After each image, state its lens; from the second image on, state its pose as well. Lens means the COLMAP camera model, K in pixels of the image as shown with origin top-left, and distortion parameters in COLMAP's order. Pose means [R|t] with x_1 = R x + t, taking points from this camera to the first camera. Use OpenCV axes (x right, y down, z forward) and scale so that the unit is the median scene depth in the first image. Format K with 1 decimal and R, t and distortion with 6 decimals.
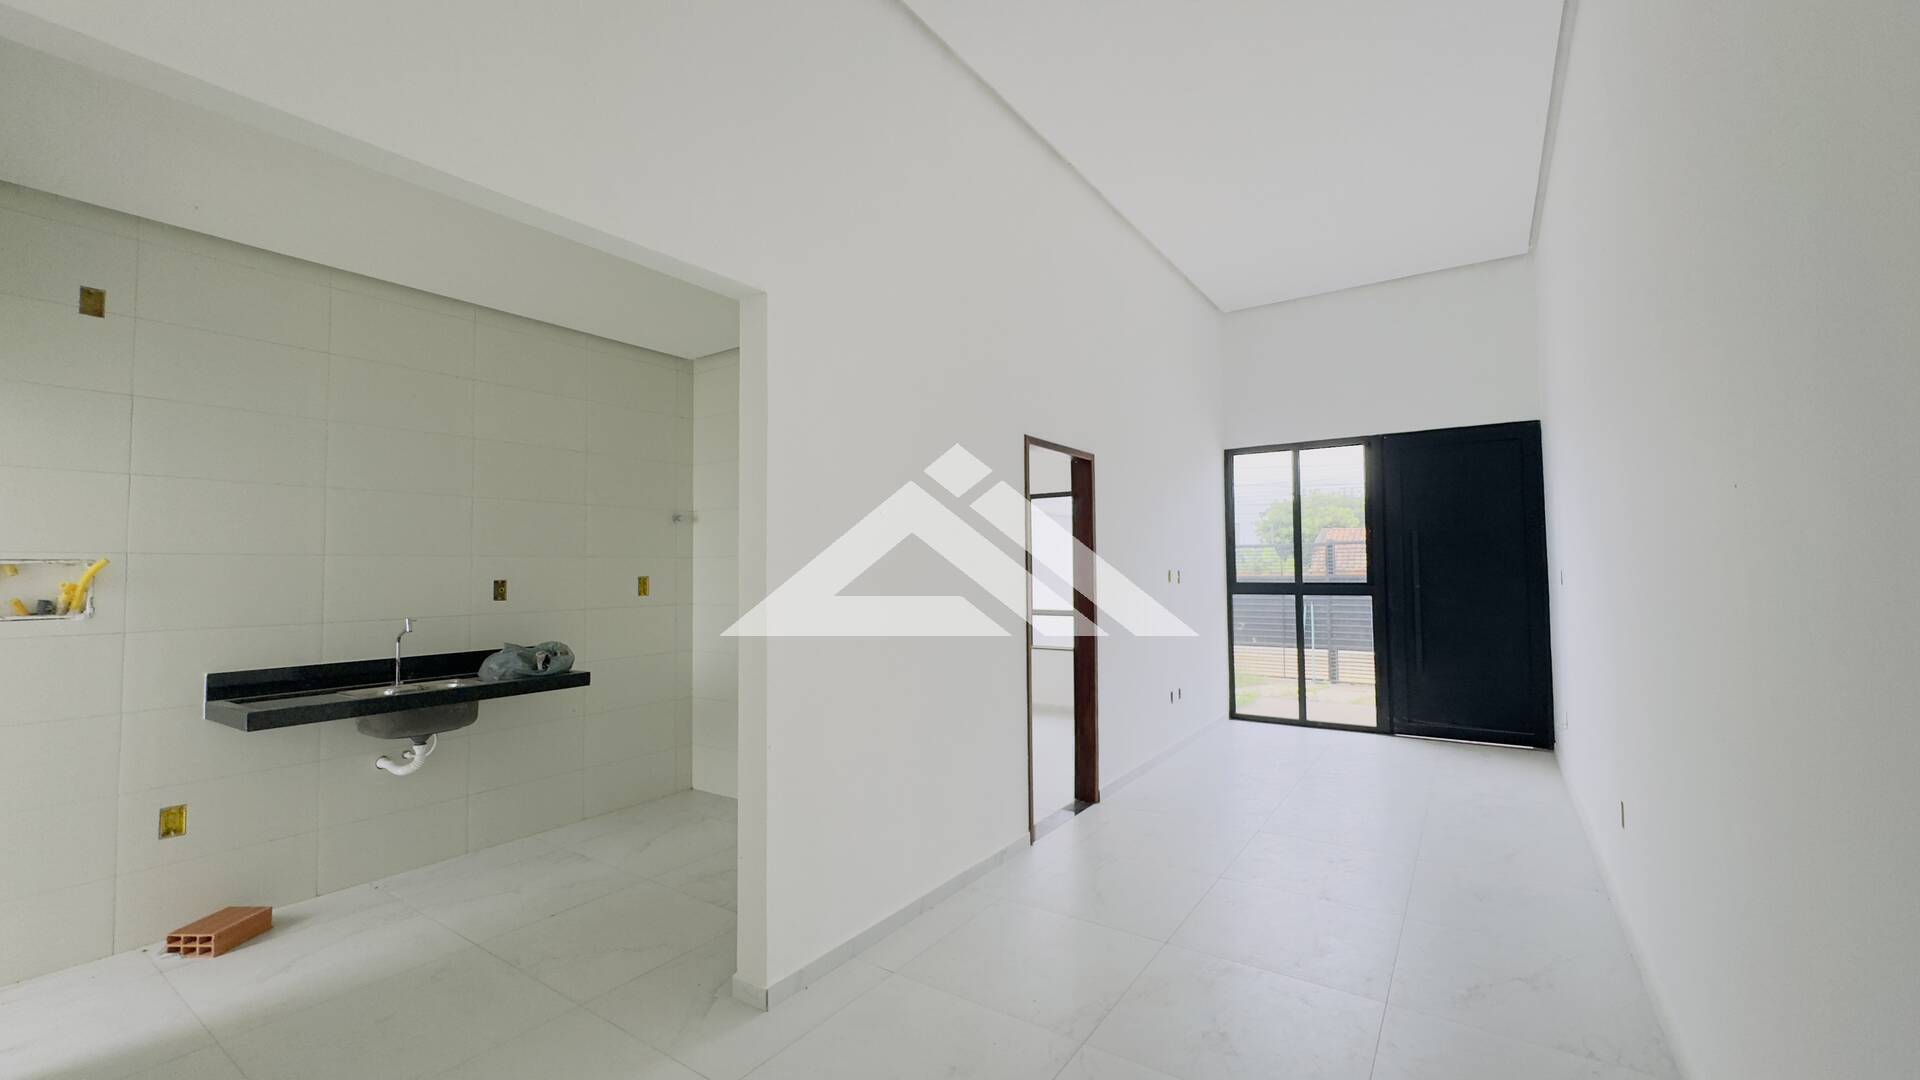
lens RADIAL K [[768.4, 0, 957.7], [0, 768.4, 535.0], [0, 0, 1]] dist [-0.001835, 0.000424]
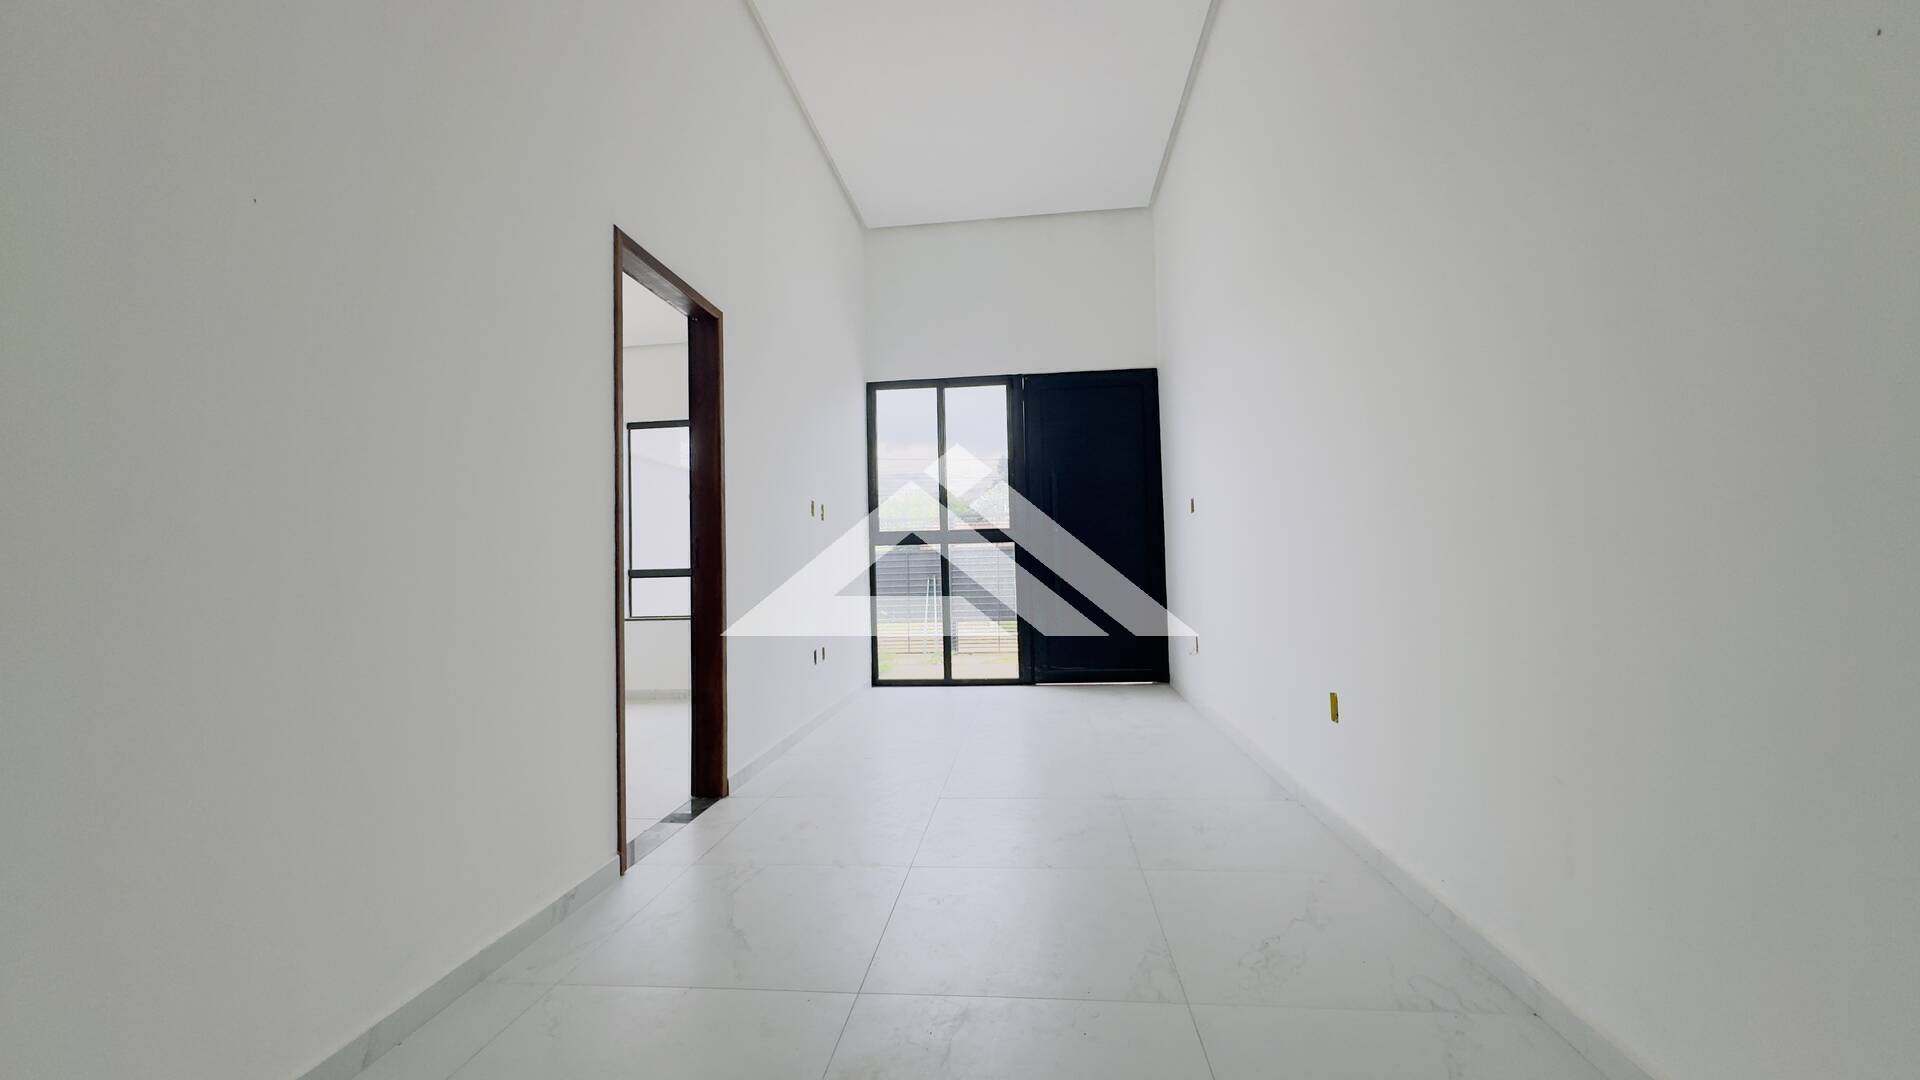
lens RADIAL K [[768.4, 0, 957.7], [0, 768.4, 535.0], [0, 0, 1]] dist [-0.001835, 0.000424]
pose [[0.880526, 0.005632, 0.473965, 0.025740], [-0.002175, 0.999967, -0.007841, 0.086050], [-0.473993, 0.005873, 0.880509, 0.209418]]
